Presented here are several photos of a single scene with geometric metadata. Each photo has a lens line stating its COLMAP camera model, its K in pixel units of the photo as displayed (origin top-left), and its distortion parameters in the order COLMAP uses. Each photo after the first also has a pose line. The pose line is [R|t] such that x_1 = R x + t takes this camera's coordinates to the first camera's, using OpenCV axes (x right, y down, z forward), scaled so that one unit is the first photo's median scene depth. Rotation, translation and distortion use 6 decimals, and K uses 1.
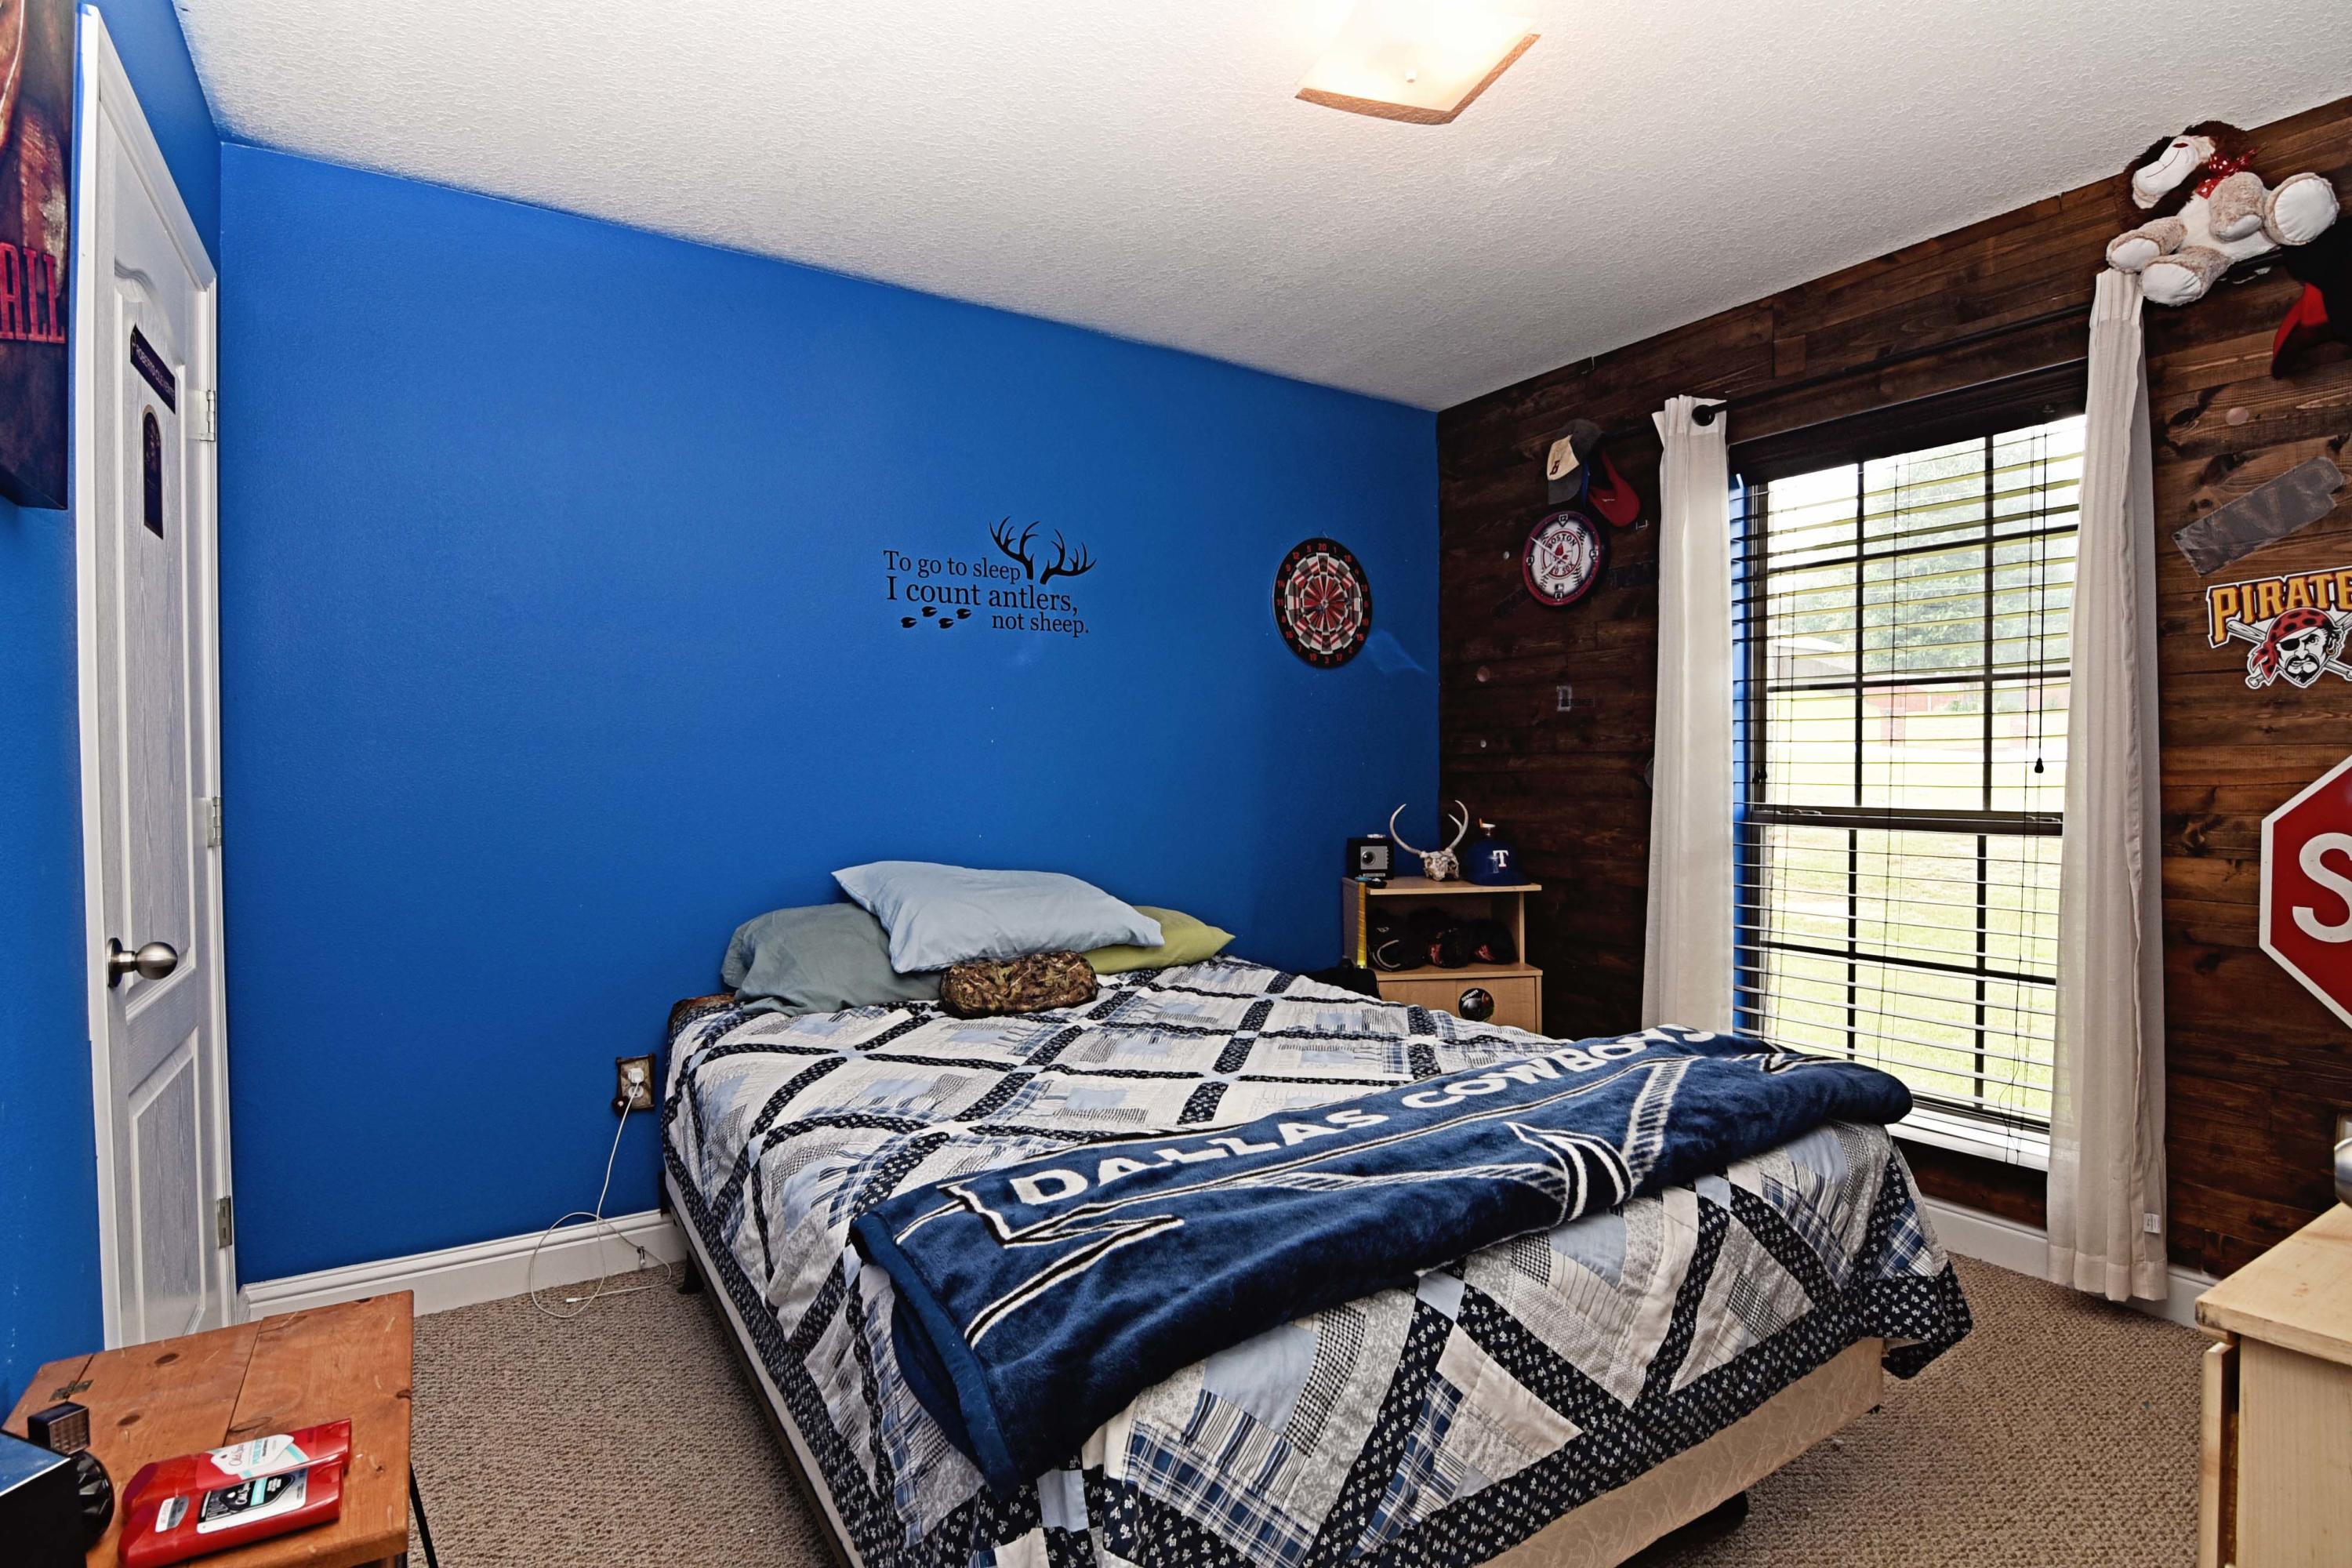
lens RADIAL K [[1139.4, 0, 1166.3], [0, 1139.4, 784.5], [0, 0, 1]] dist [-0.002944, -0.011285]
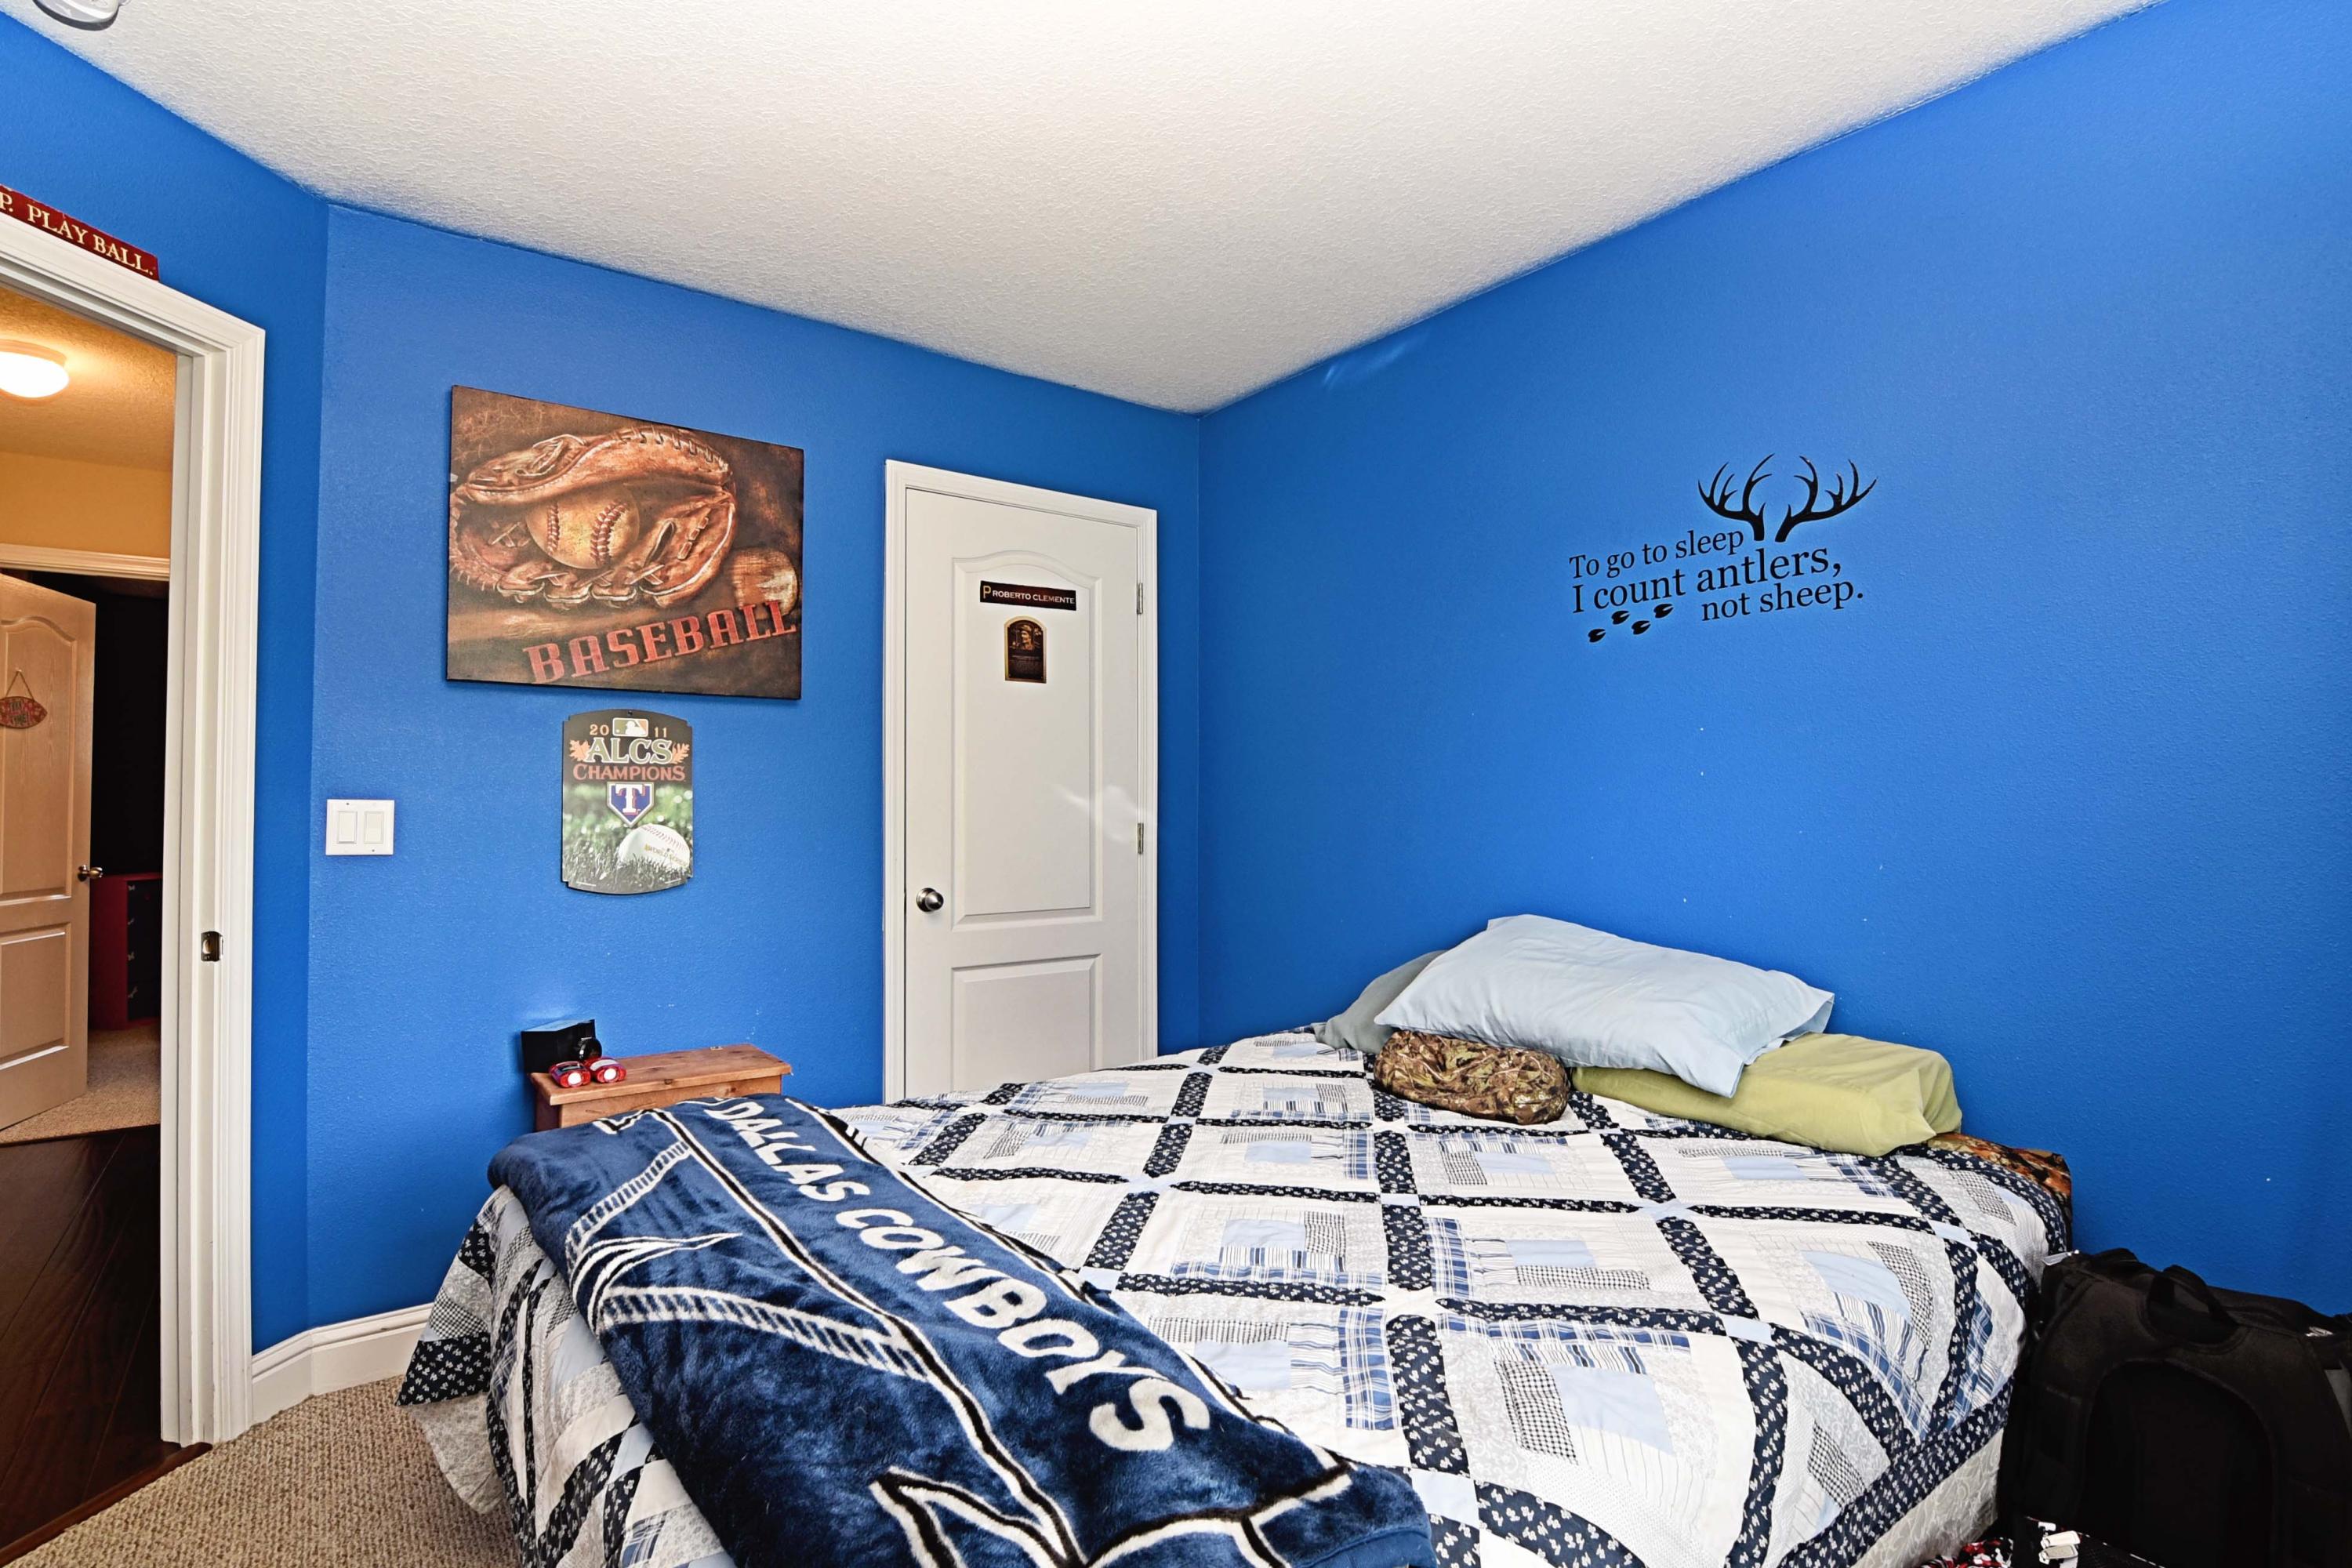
lens RADIAL K [[1139.4, 0, 1166.3], [0, 1139.4, 784.5], [0, 0, 1]] dist [-0.002944, -0.011285]
pose [[0.066826, -0.011093, -0.997703, 0.574021], [-0.014504, 0.999822, -0.012088, -0.017258], [0.997659, 0.015278, 0.066653, 0.615593]]
